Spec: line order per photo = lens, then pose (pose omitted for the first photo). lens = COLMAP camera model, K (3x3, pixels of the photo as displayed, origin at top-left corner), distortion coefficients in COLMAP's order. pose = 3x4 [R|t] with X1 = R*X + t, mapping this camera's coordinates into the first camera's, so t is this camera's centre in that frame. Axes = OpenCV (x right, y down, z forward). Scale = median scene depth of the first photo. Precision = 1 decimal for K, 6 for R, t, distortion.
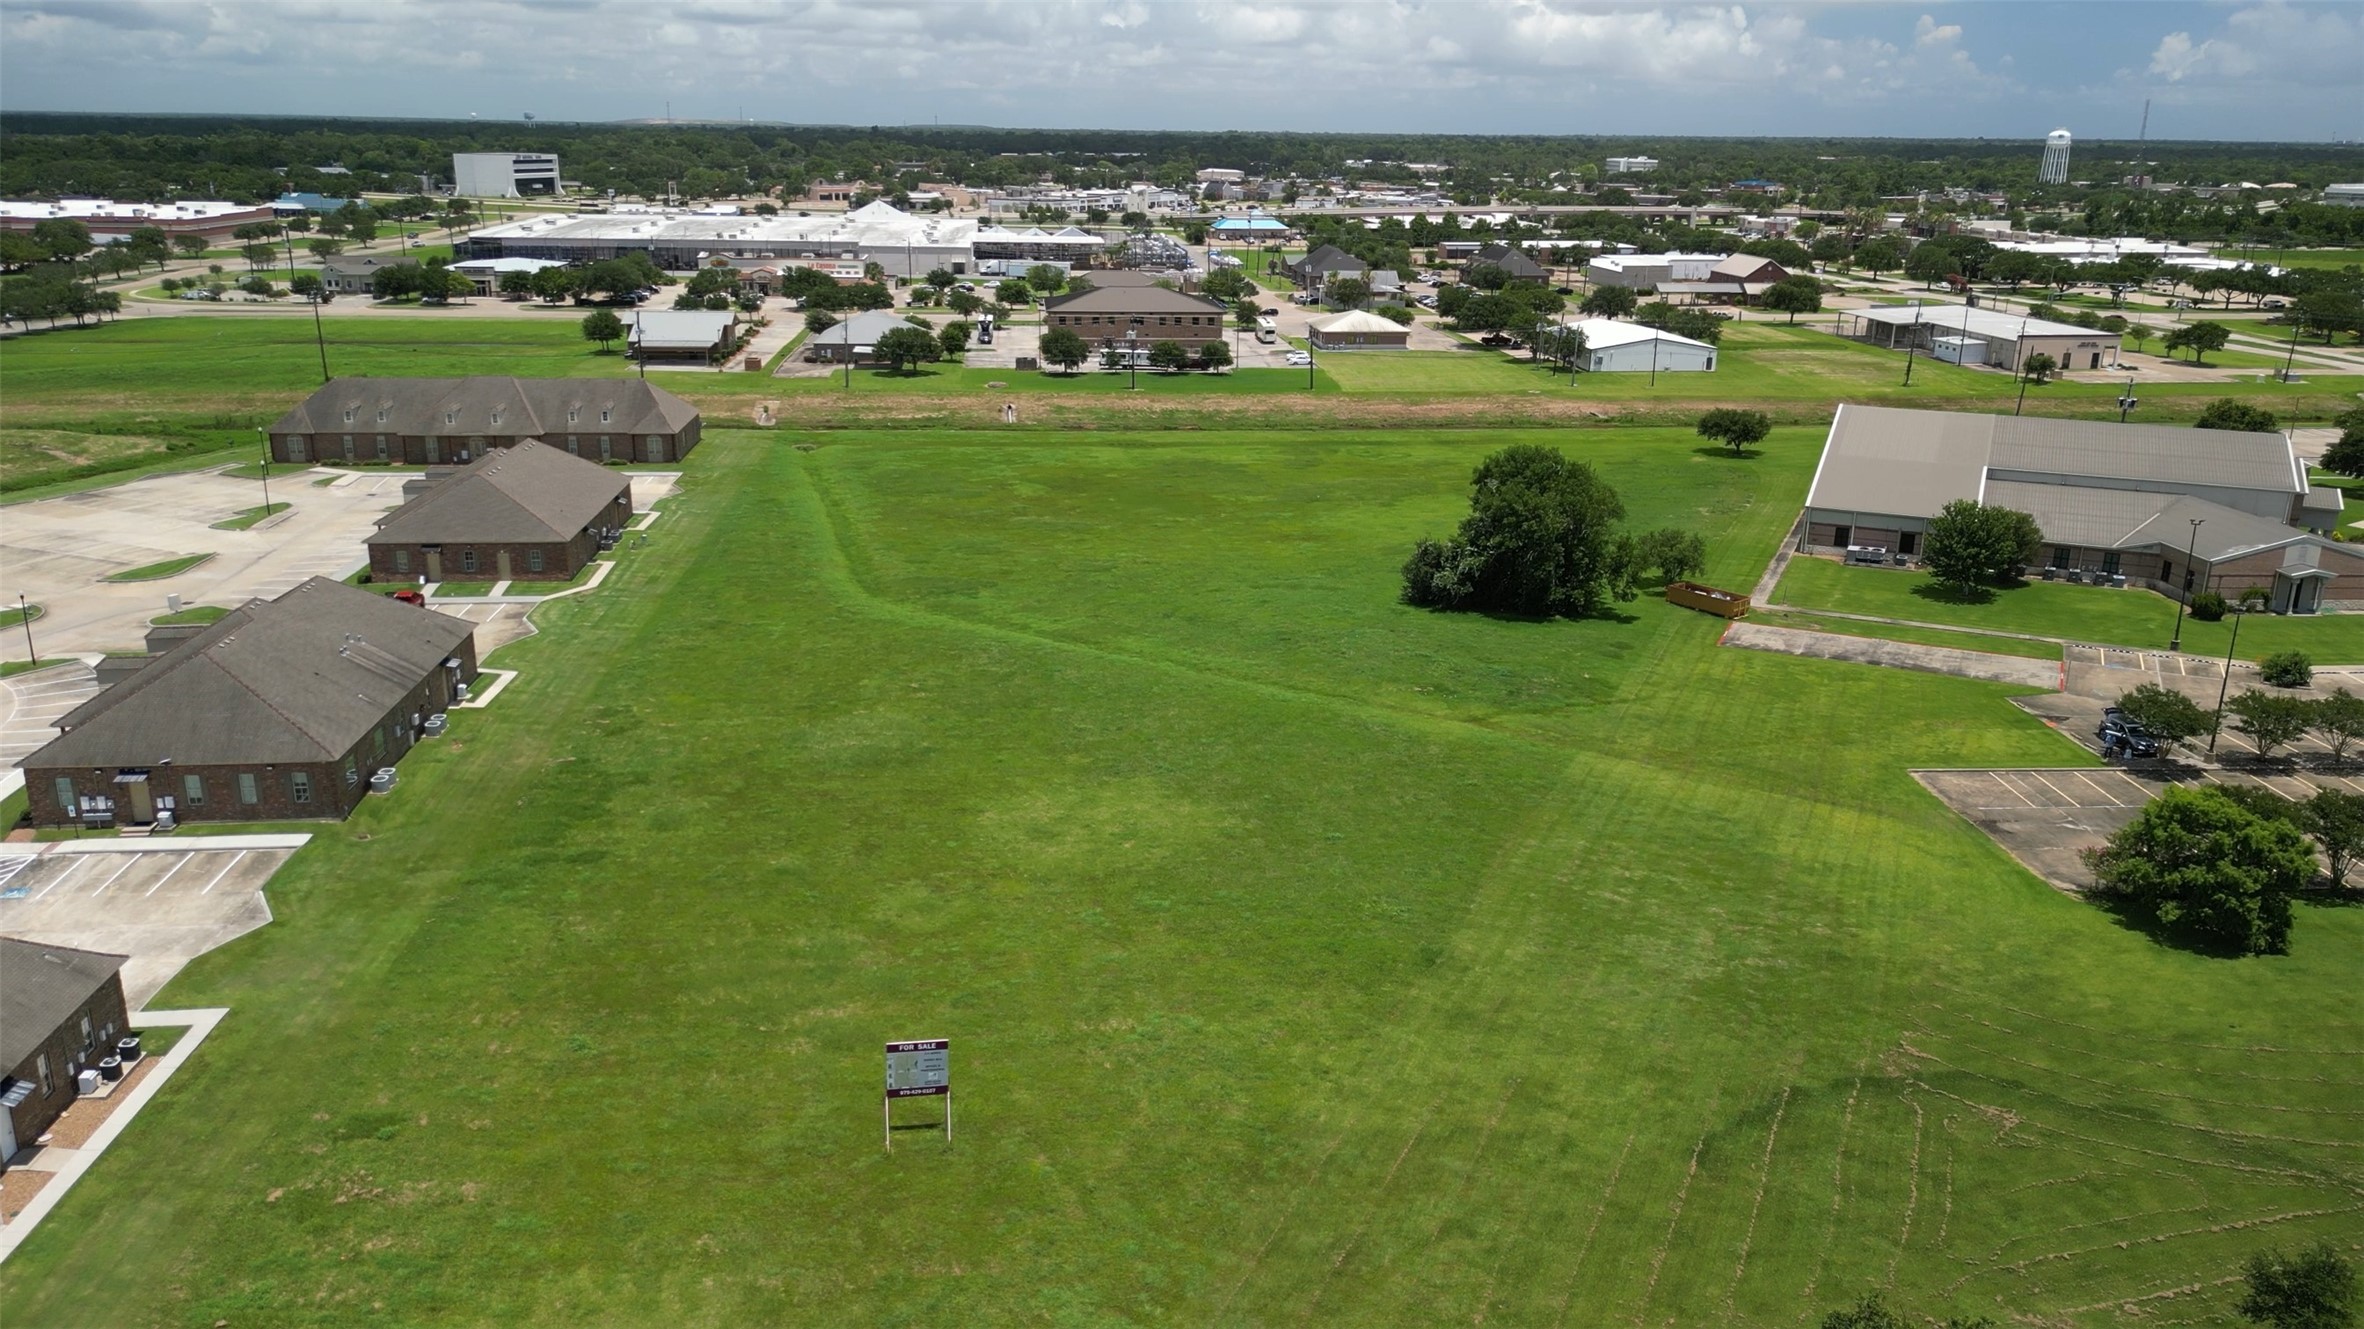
lens RADIAL K [[1739.0, 0, 1182.0], [0, 1739.0, 664.5], [0, 0, 1]] dist [0.077489, -0.082723]
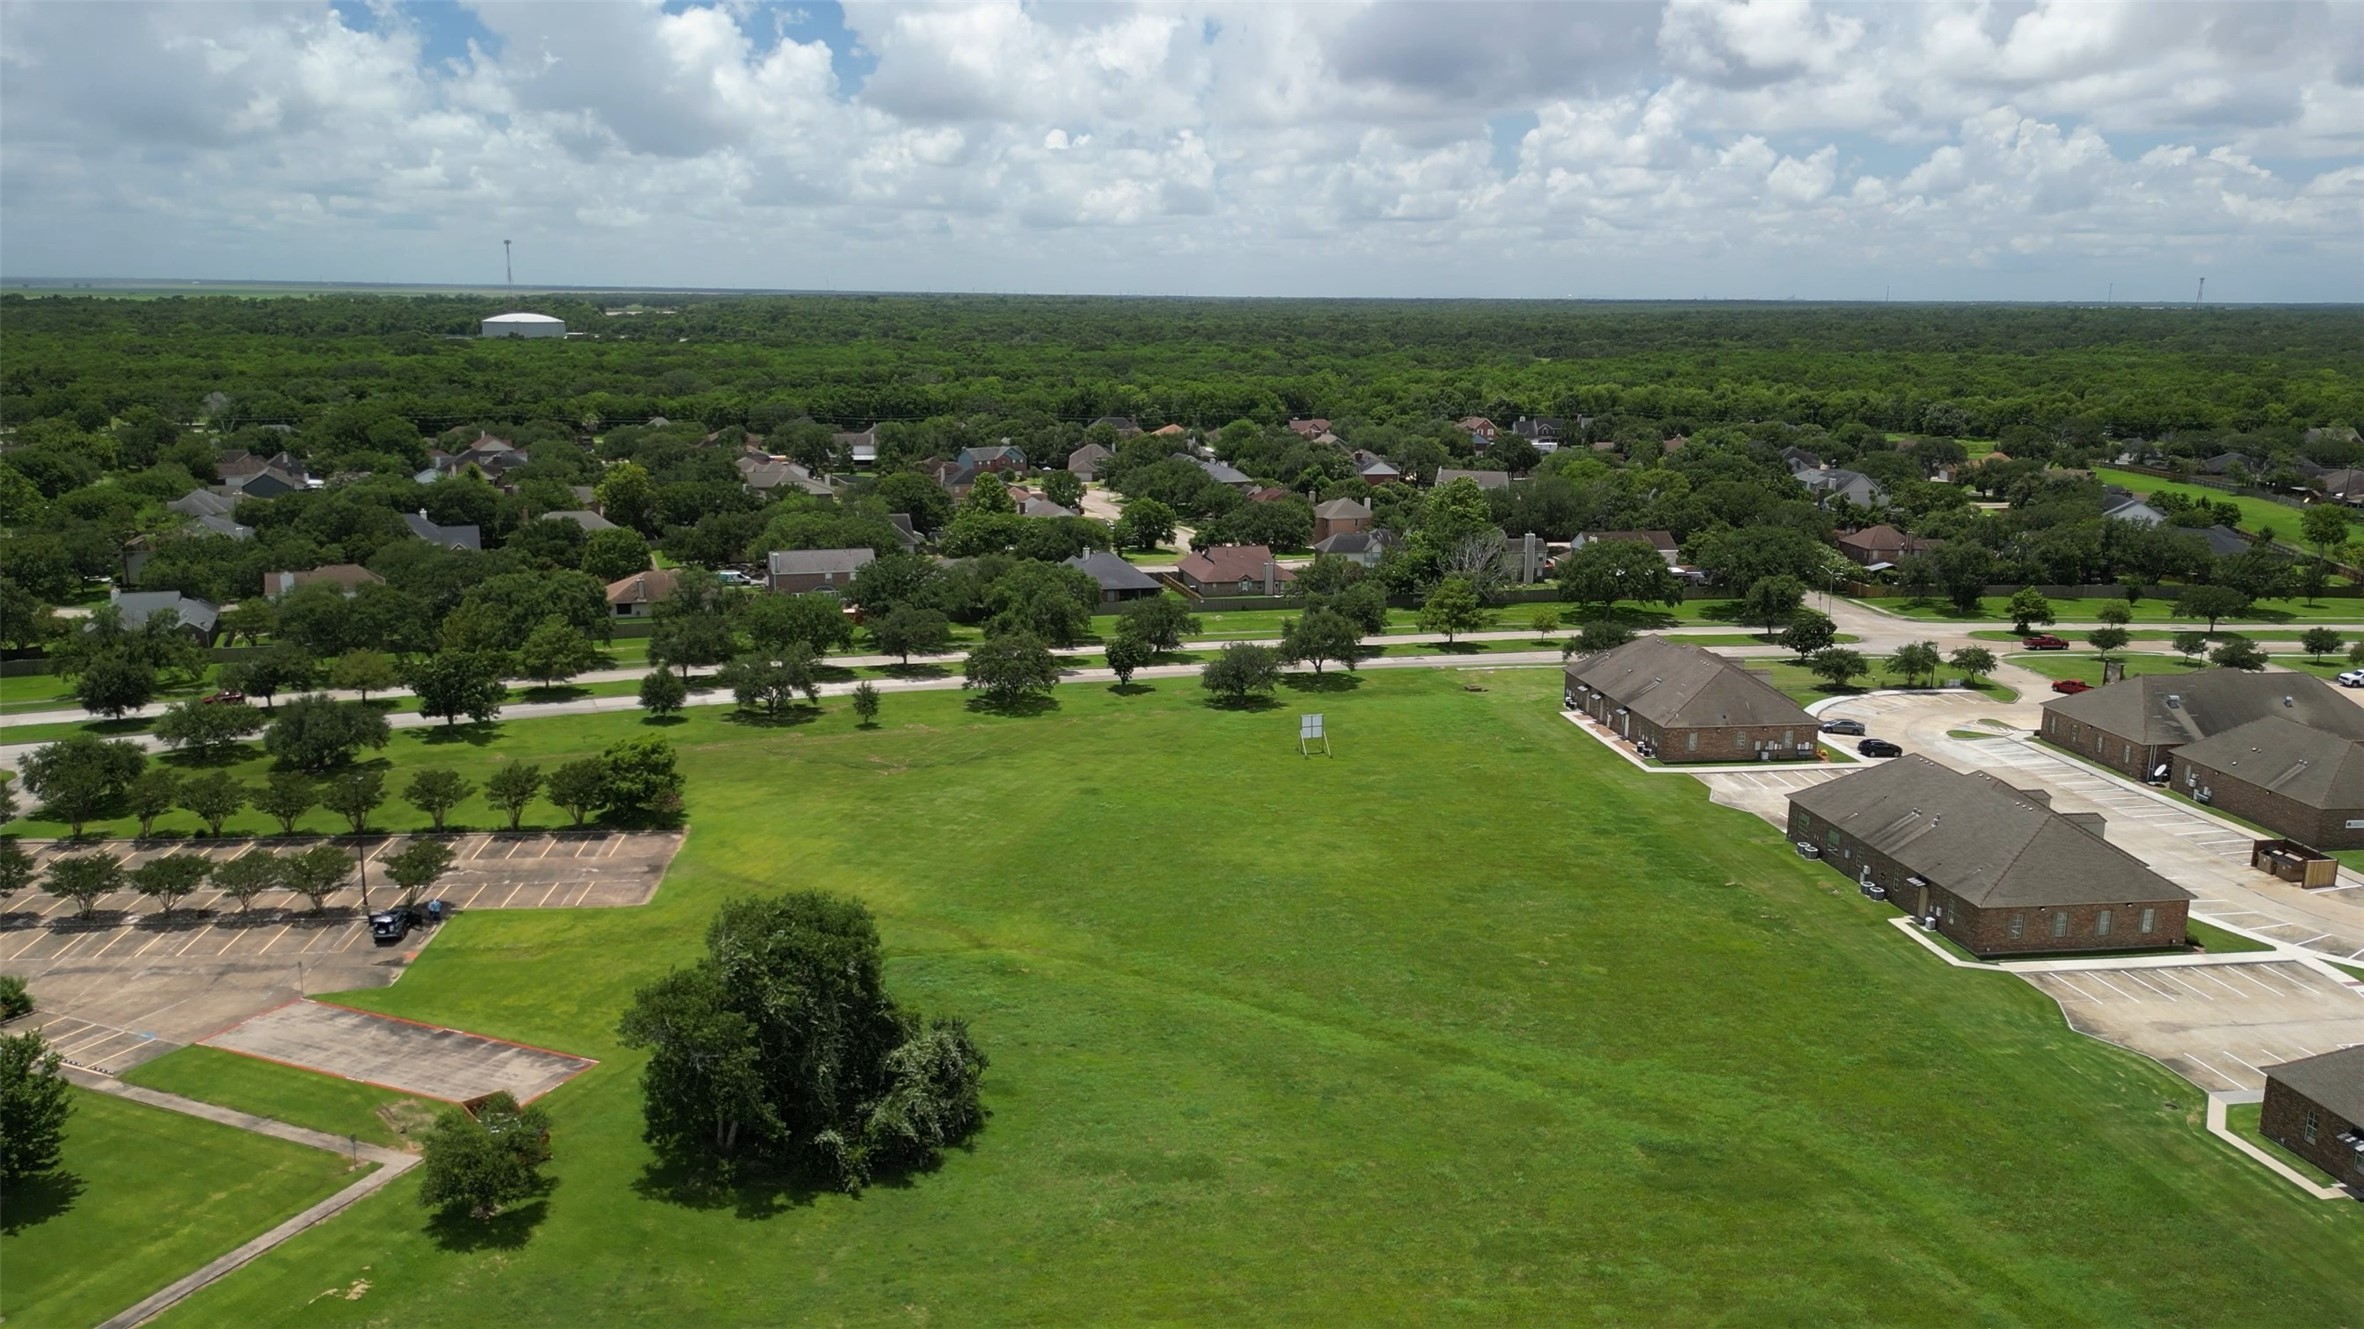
lens RADIAL K [[1739.0, 0, 1182.0], [0, 1739.0, 664.5], [0, 0, 1]] dist [0.077489, -0.082723]
pose [[-0.997876, -0.010702, -0.064264, 0.113420], [-0.040766, 0.872010, 0.487787, -0.602230], [0.050819, 0.489370, -0.870594, 1.756525]]
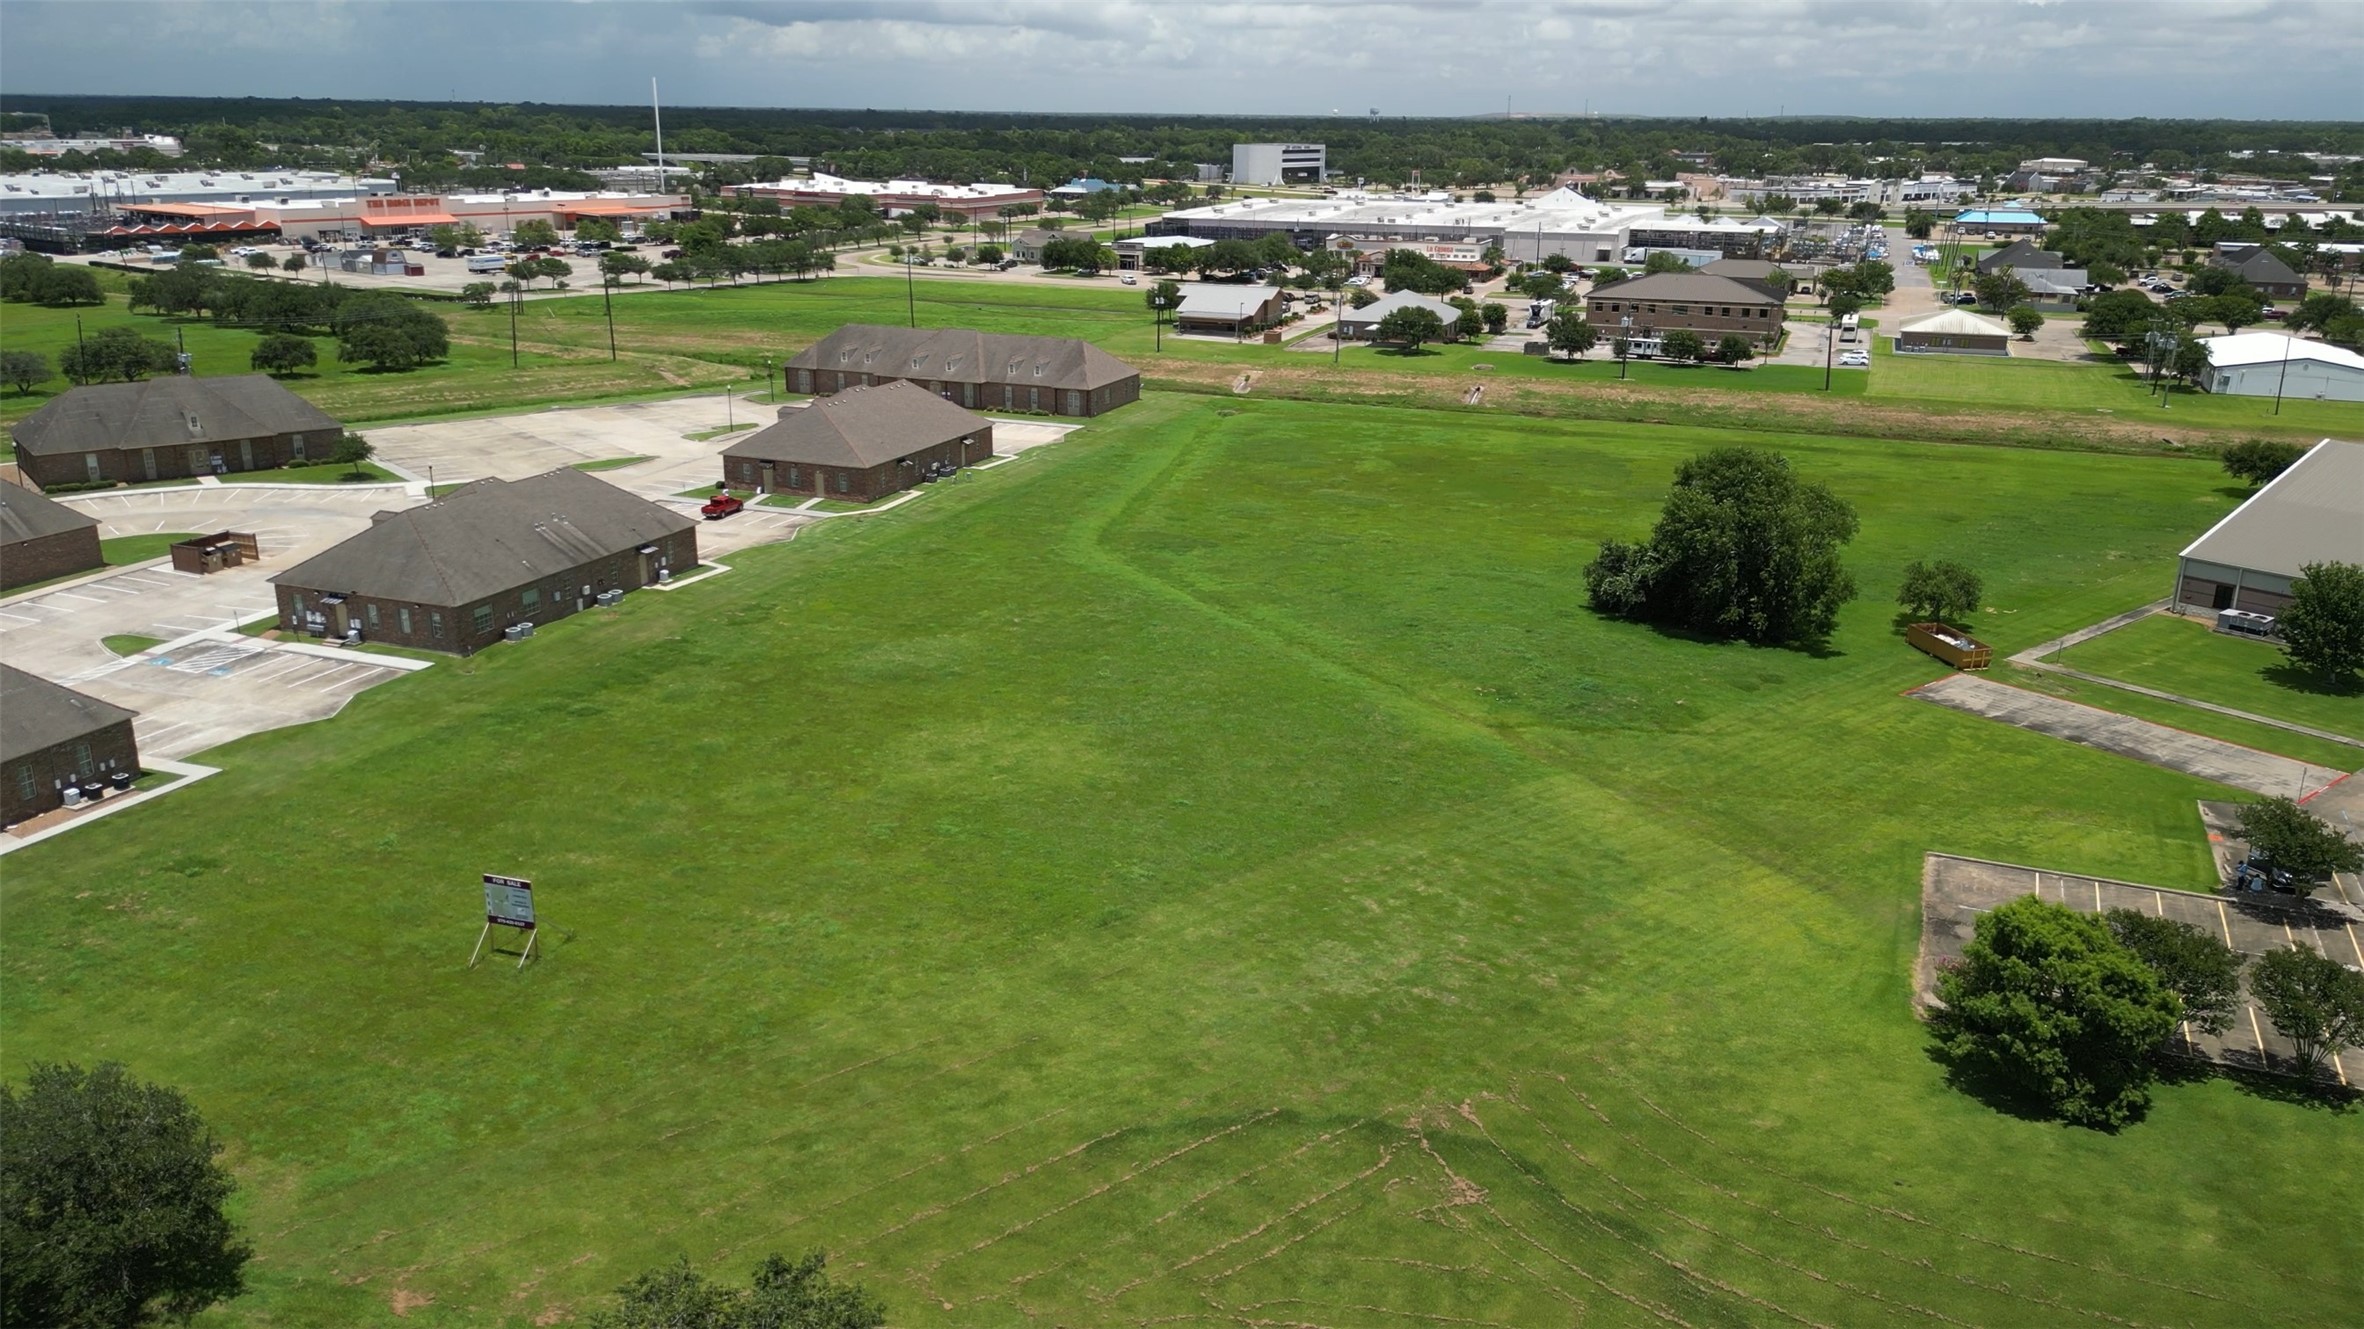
lens RADIAL K [[1739.0, 0, 1182.0], [0, 1739.0, 664.5], [0, 0, 1]] dist [0.077489, -0.082723]
pose [[0.896166, 0.131129, -0.423901, 0.389489], [-0.129664, 0.991027, 0.032441, -0.008595], [0.424351, 0.025892, 0.905128, 0.082180]]
